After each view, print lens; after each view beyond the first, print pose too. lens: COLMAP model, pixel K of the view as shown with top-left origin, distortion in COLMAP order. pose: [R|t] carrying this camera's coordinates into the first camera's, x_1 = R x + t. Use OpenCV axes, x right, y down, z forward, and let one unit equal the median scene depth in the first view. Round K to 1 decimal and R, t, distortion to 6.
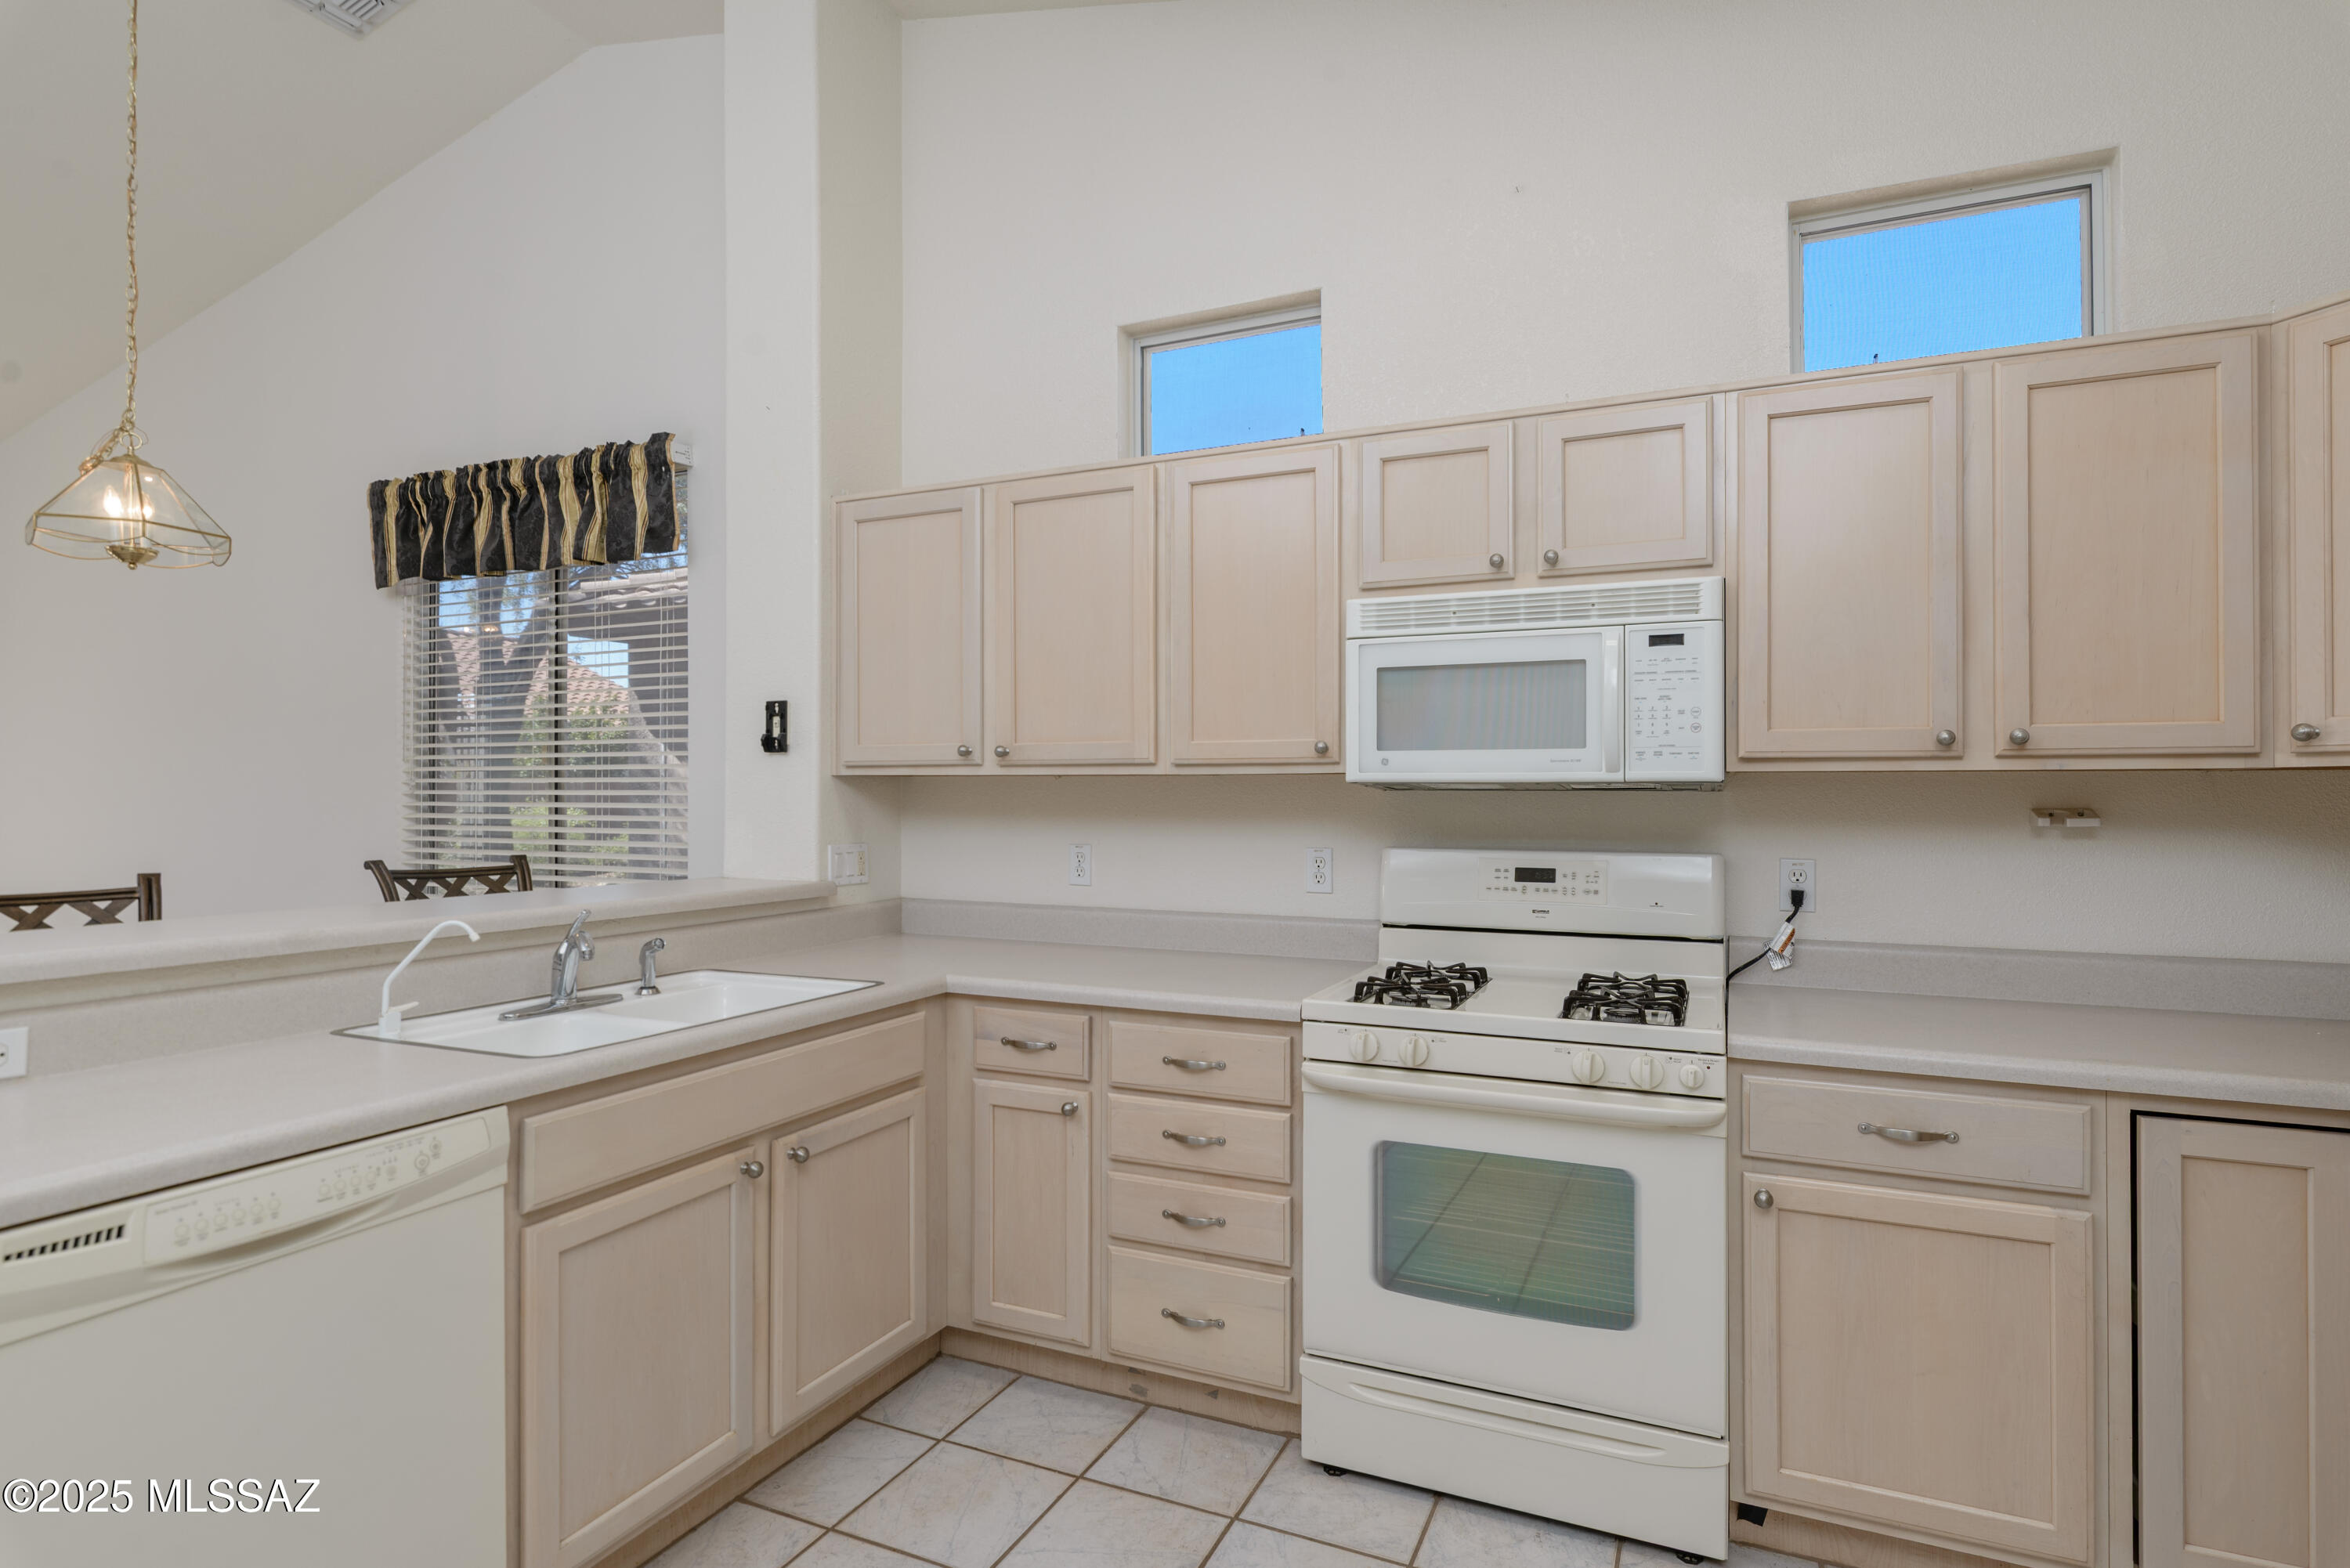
lens RADIAL K [[1198.1, 0, 1176.6], [0, 1198.1, 775.9], [0, 0, 1]] dist [0.001112, -0.000230]
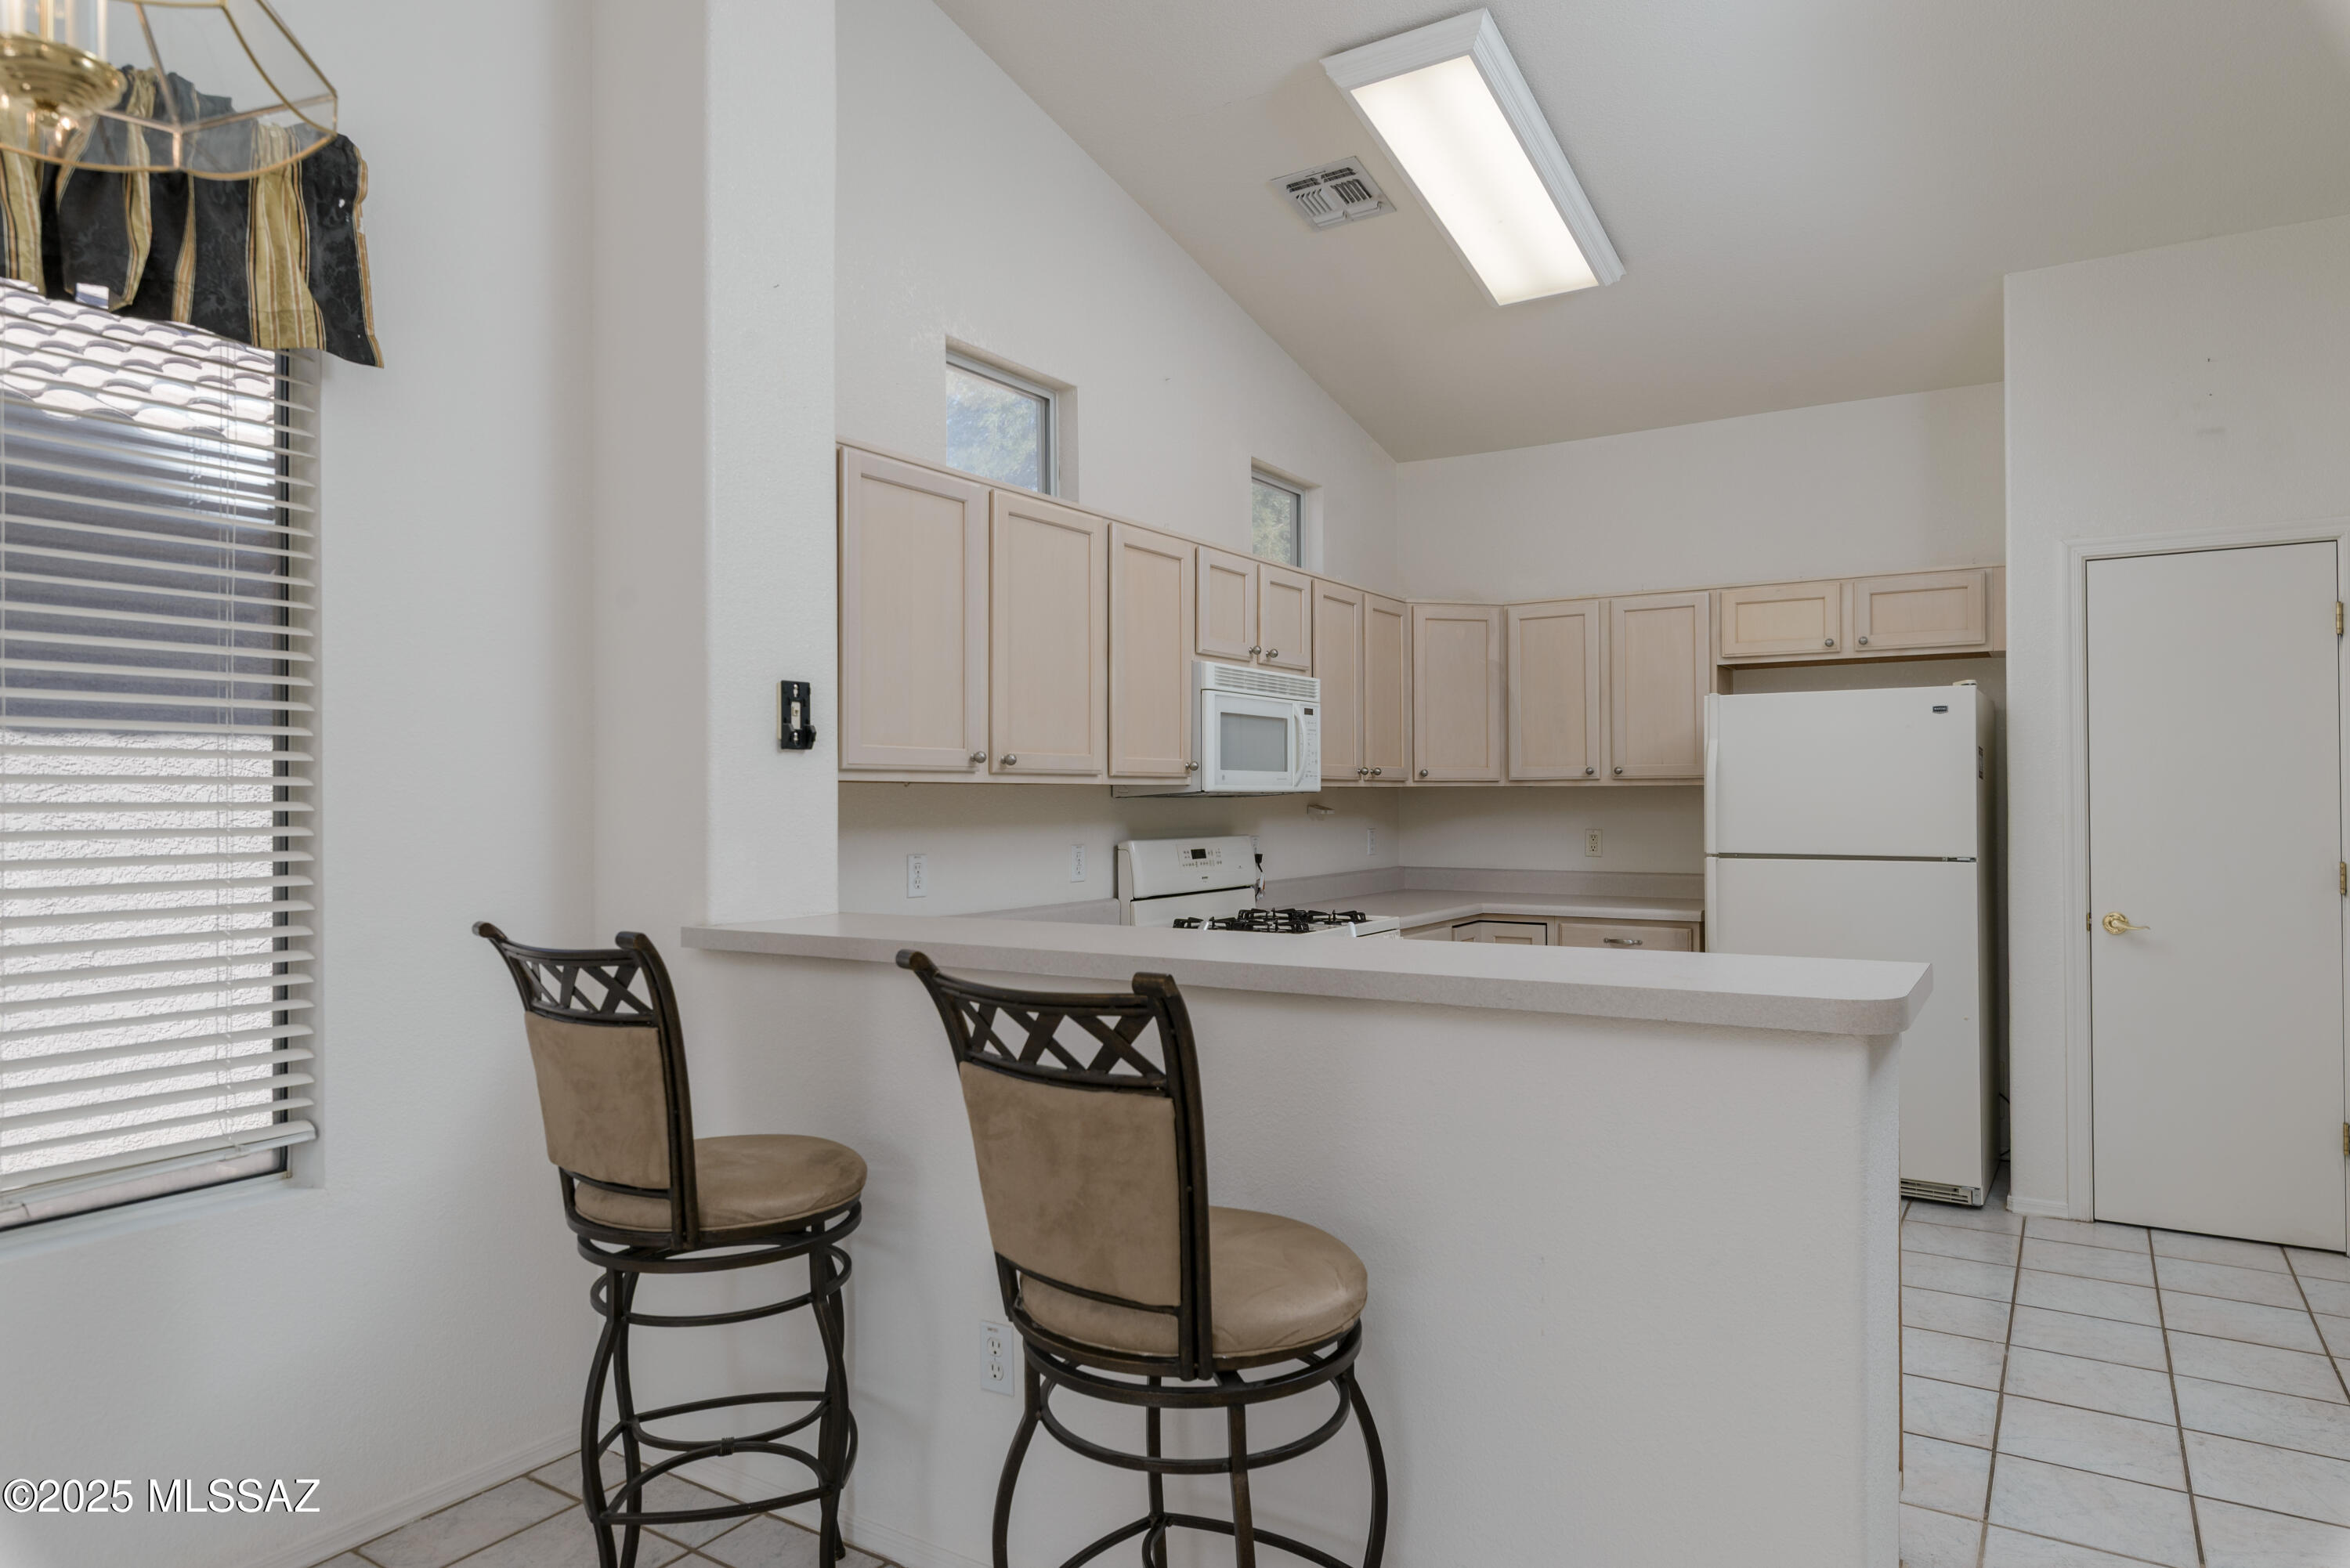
lens RADIAL K [[1425.1, 0, 1175.0], [0, 1425.1, 784.0], [0, 0, 1]] dist [-0.001785, 0.002743]
pose [[0.135611, 0.008892, 0.990722, -1.548752], [-0.005672, 0.999950, -0.008199, 0.010670], [-0.990746, -0.004507, 0.135655, 0.830051]]
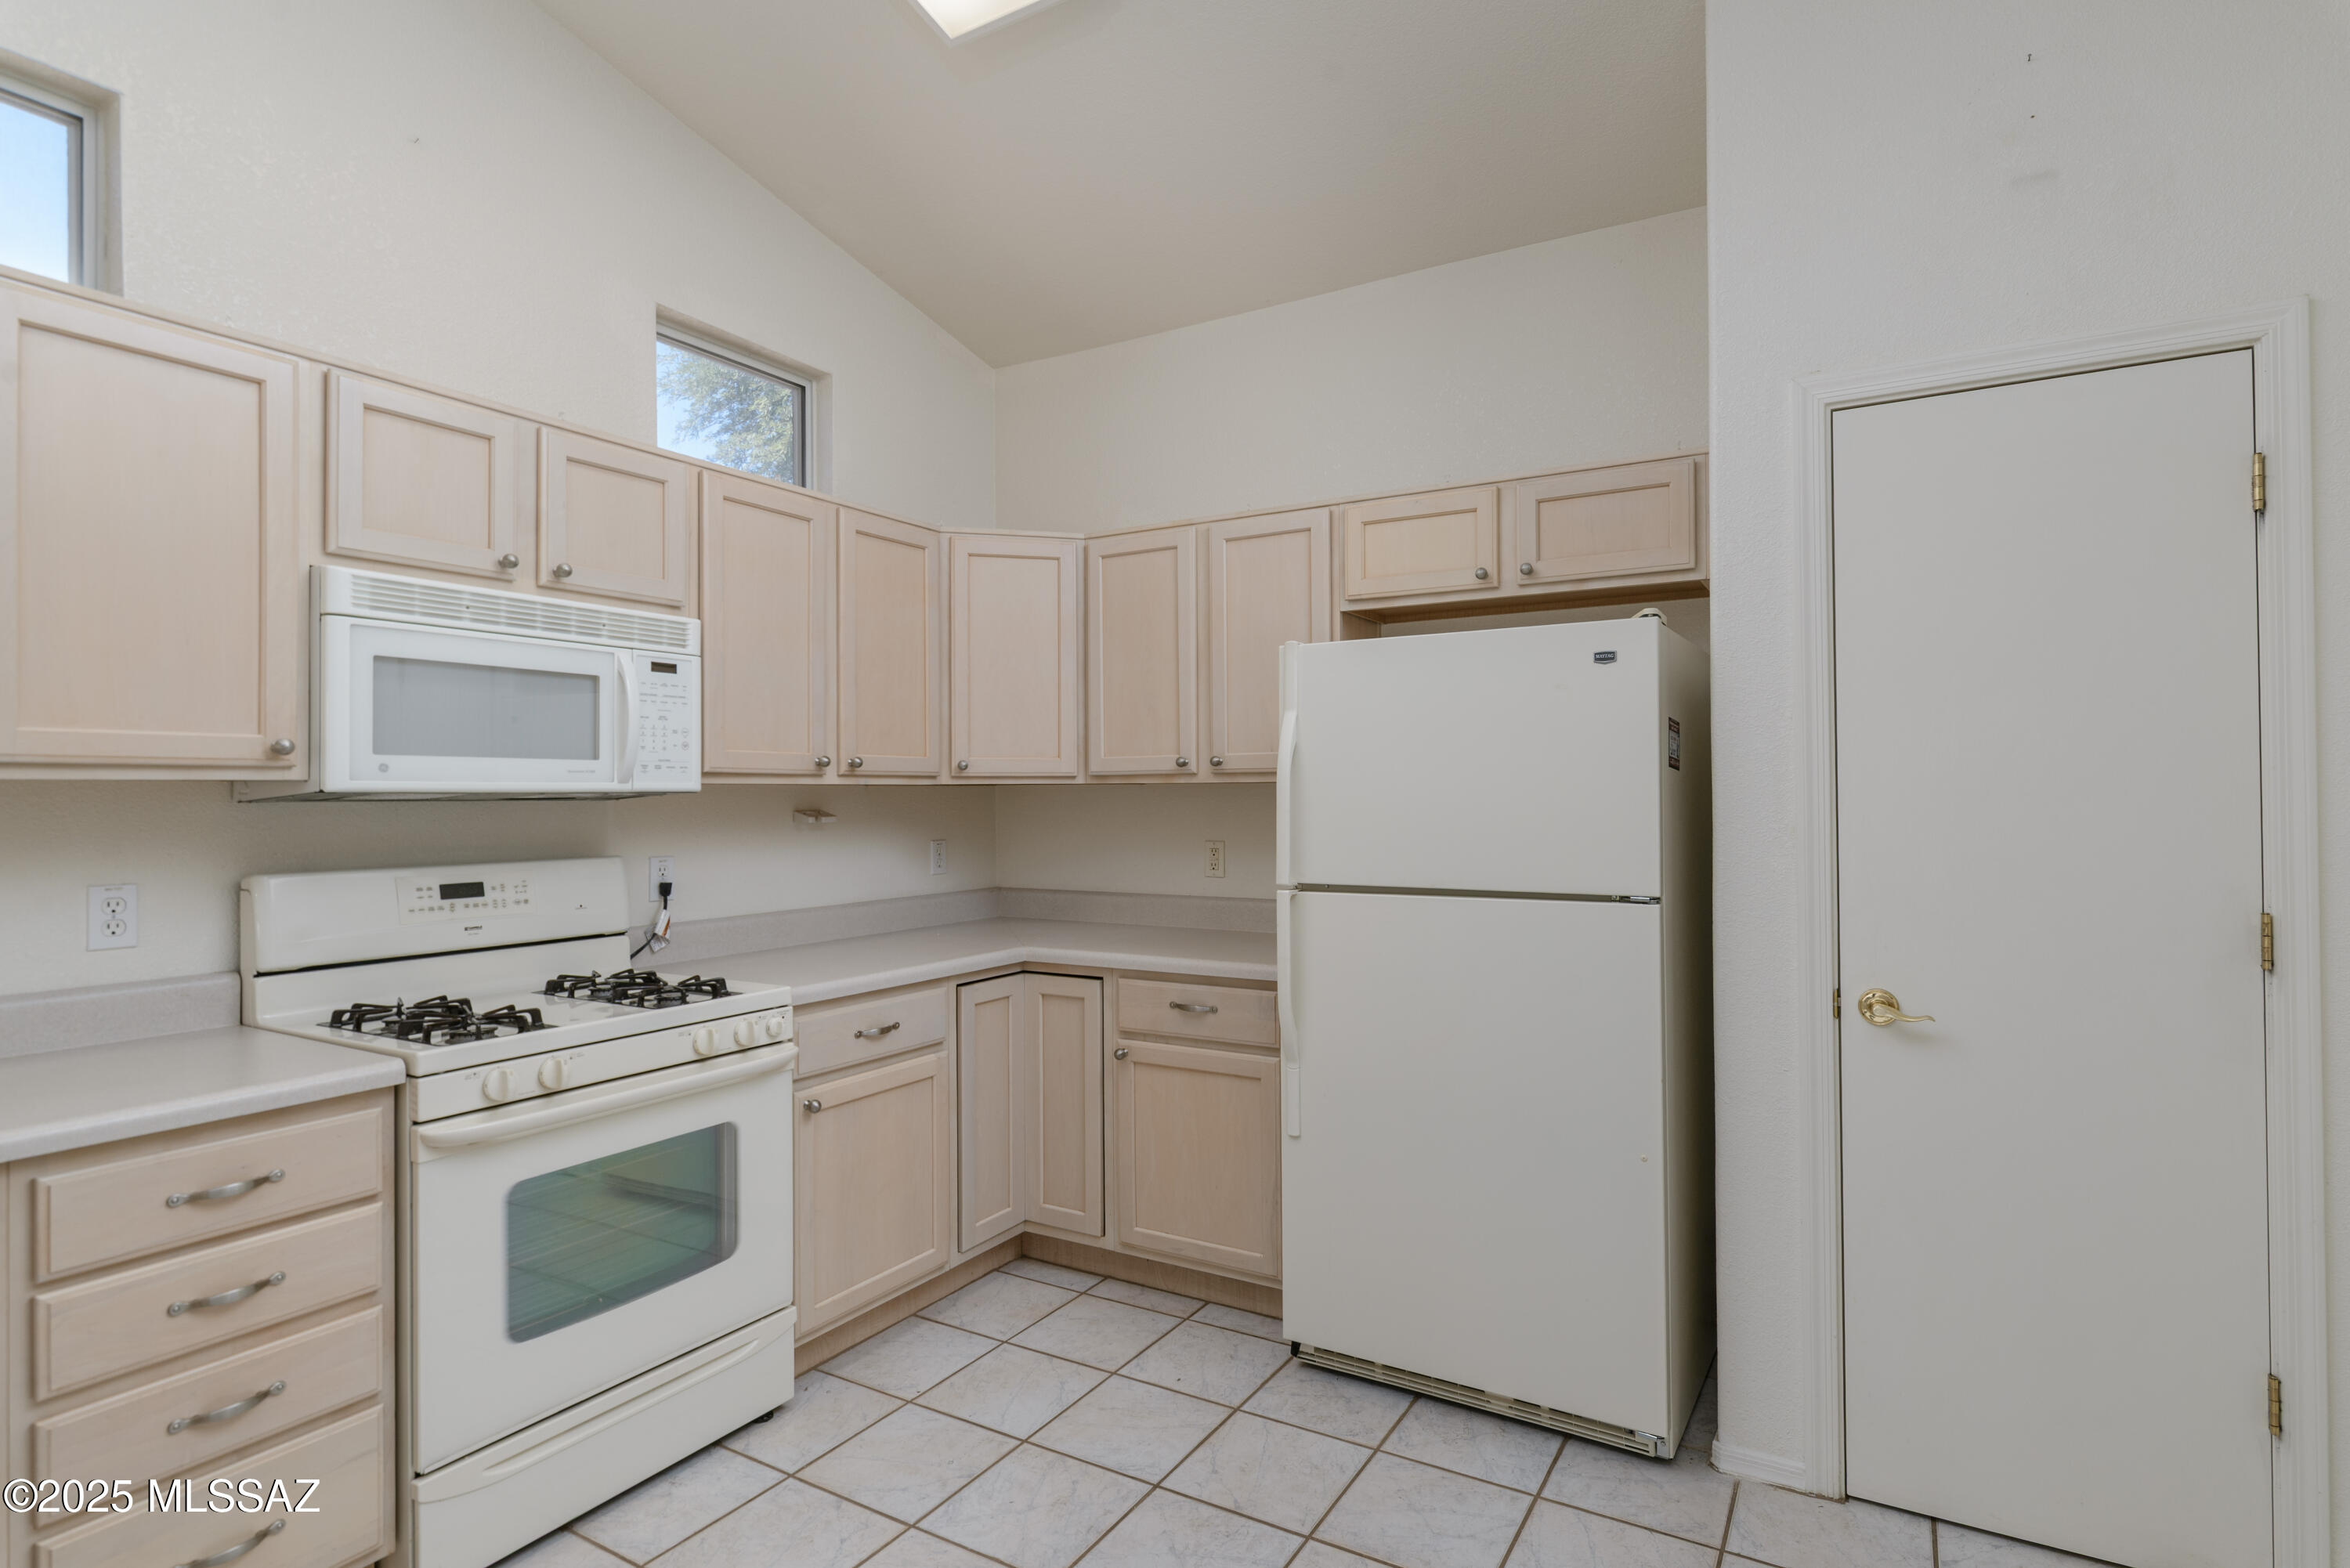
lens RADIAL K [[1186.4, 0, 1192.0], [0, 1186.4, 783.7], [0, 0, 1]] dist [-0.001008, -0.000008]
pose [[0.100904, 0.009810, 0.994848, -0.605025], [-0.003805, 0.999948, -0.009475, 0.005382], [-0.994889, -0.002829, 0.100936, 0.351378]]
